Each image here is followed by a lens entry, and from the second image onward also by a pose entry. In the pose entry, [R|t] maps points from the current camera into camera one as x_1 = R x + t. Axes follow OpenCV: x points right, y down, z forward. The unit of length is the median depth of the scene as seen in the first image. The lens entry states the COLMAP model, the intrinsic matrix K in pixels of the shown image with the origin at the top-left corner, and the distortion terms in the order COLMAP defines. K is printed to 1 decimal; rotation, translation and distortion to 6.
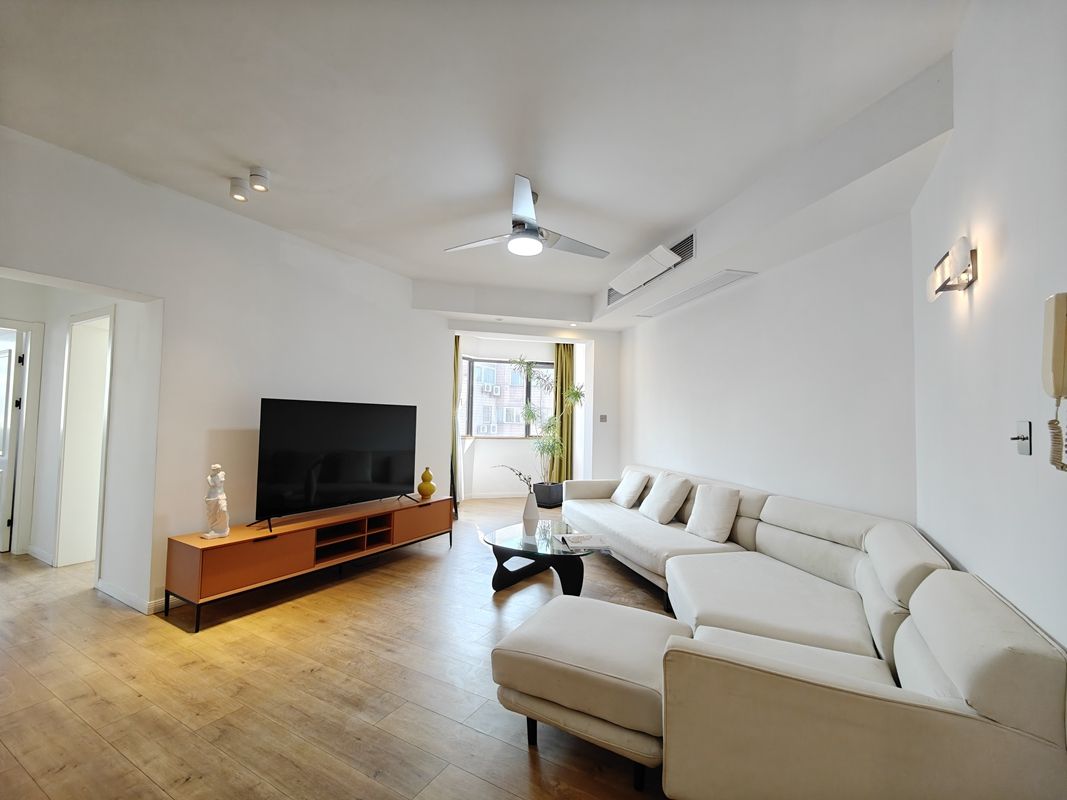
lens RADIAL K [[460.6, 0, 534.0], [0, 460.6, 400.0], [0, 0, 1]] dist [0.008405, -0.011502]
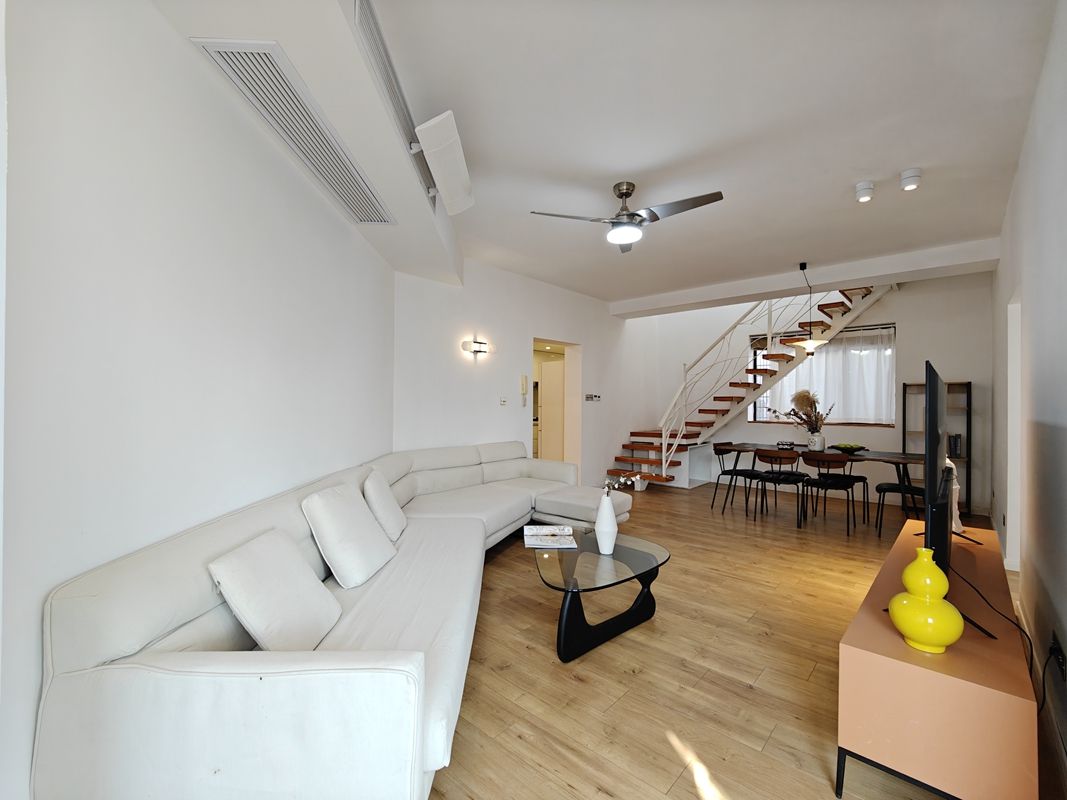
lens RADIAL K [[460.6, 0, 534.0], [0, 460.6, 400.0], [0, 0, 1]] dist [0.008405, -0.011502]
pose [[-0.977127, -0.023790, 0.211322, -0.045546], [-0.033266, 0.998589, -0.041398, 0.084731], [-0.210039, -0.047481, -0.976539, 1.895570]]
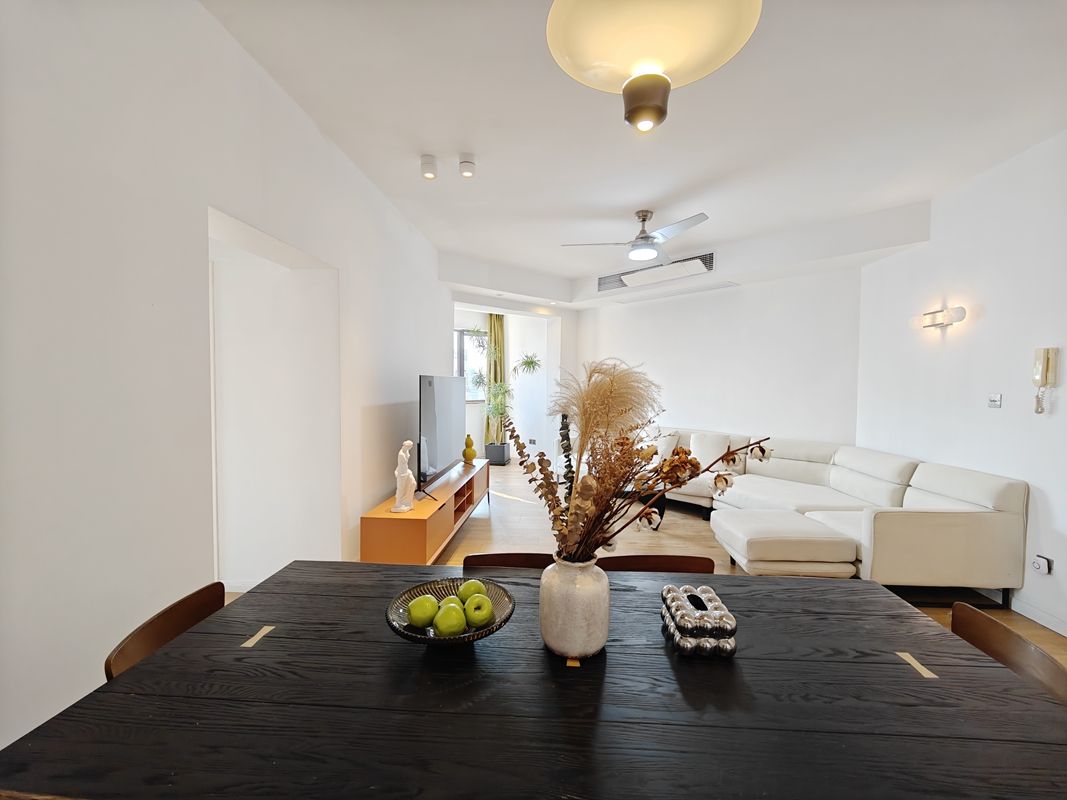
lens RADIAL K [[467.3, 0, 535.8], [0, 467.3, 399.7], [0, 0, 1]] dist [0.008278, -0.000485]
pose [[0.897112, -0.026198, 0.441027, -0.775311], [-0.011031, 0.996601, 0.081639, -0.033017], [-0.441666, -0.078104, 0.893773, -0.051605]]
